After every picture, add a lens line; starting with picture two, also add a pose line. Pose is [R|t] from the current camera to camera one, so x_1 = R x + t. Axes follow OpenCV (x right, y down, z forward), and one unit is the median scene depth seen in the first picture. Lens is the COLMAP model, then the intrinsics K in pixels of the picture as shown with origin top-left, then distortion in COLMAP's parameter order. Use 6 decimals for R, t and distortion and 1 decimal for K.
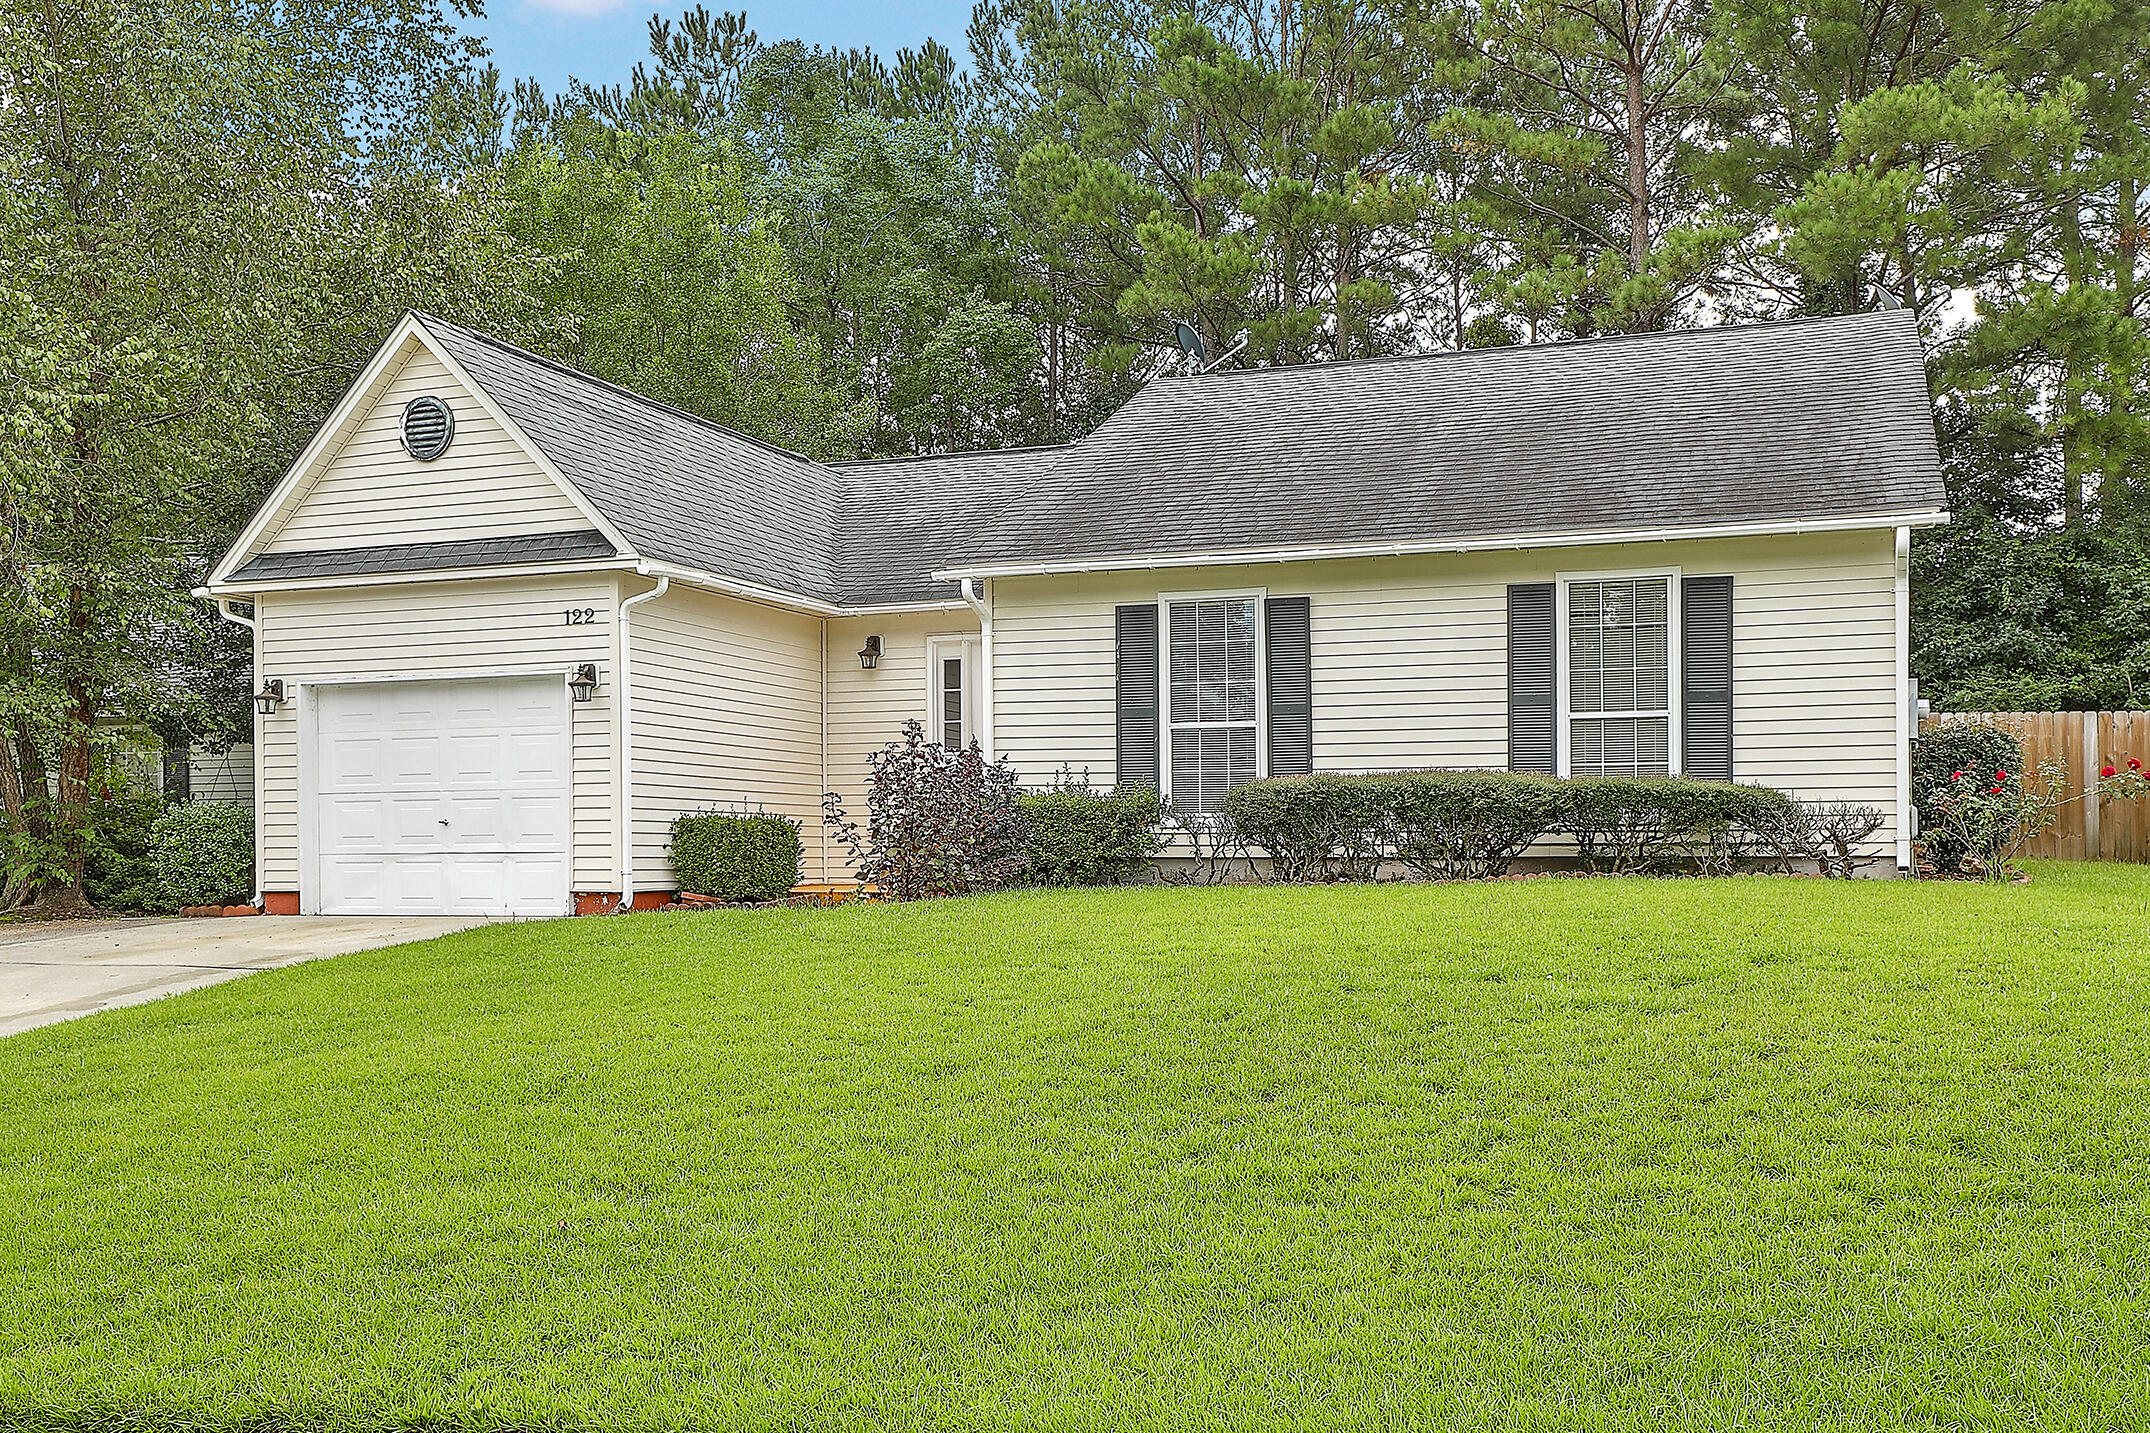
lens RADIAL K [[1611.6, 0, 1075.0], [0, 1611.6, 716.5], [0, 0, 1]] dist [-0.000394, 0.001162]
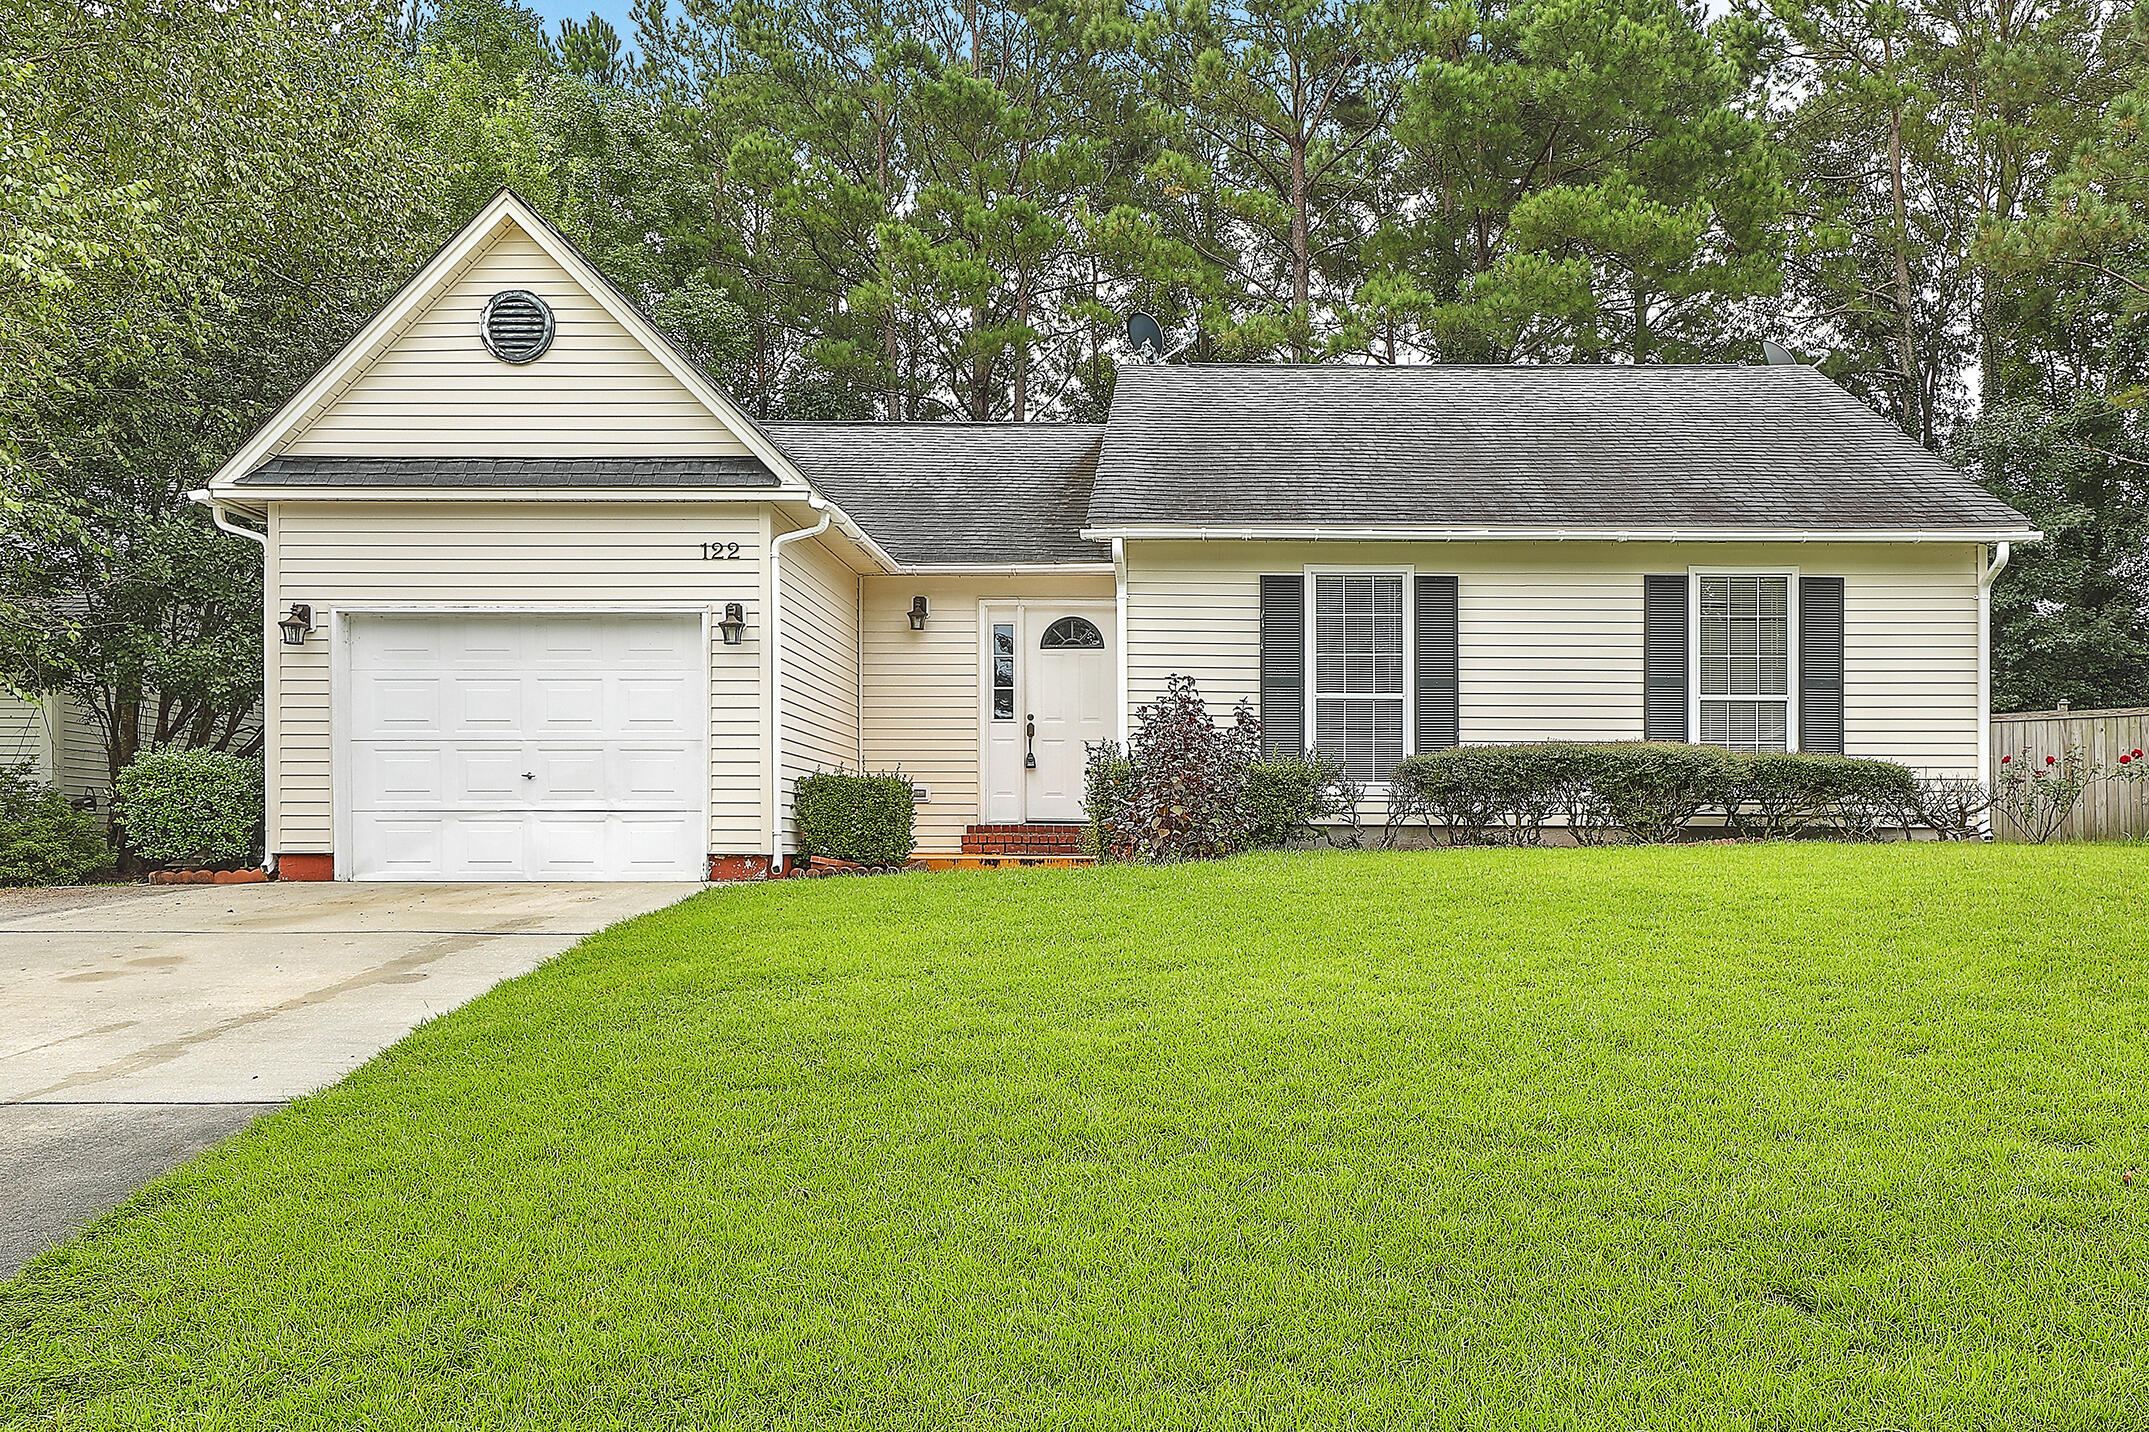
lens RADIAL K [[1514.7, 0, 1068.3], [0, 1514.7, 734.5], [0, 0, 1]] dist [0.002184, 0.000327]
pose [[0.956815, 0.029788, 0.289166, -0.364402], [-0.032711, 0.999451, 0.005279, 0.030298], [-0.288850, -0.014510, 0.957264, 0.126377]]
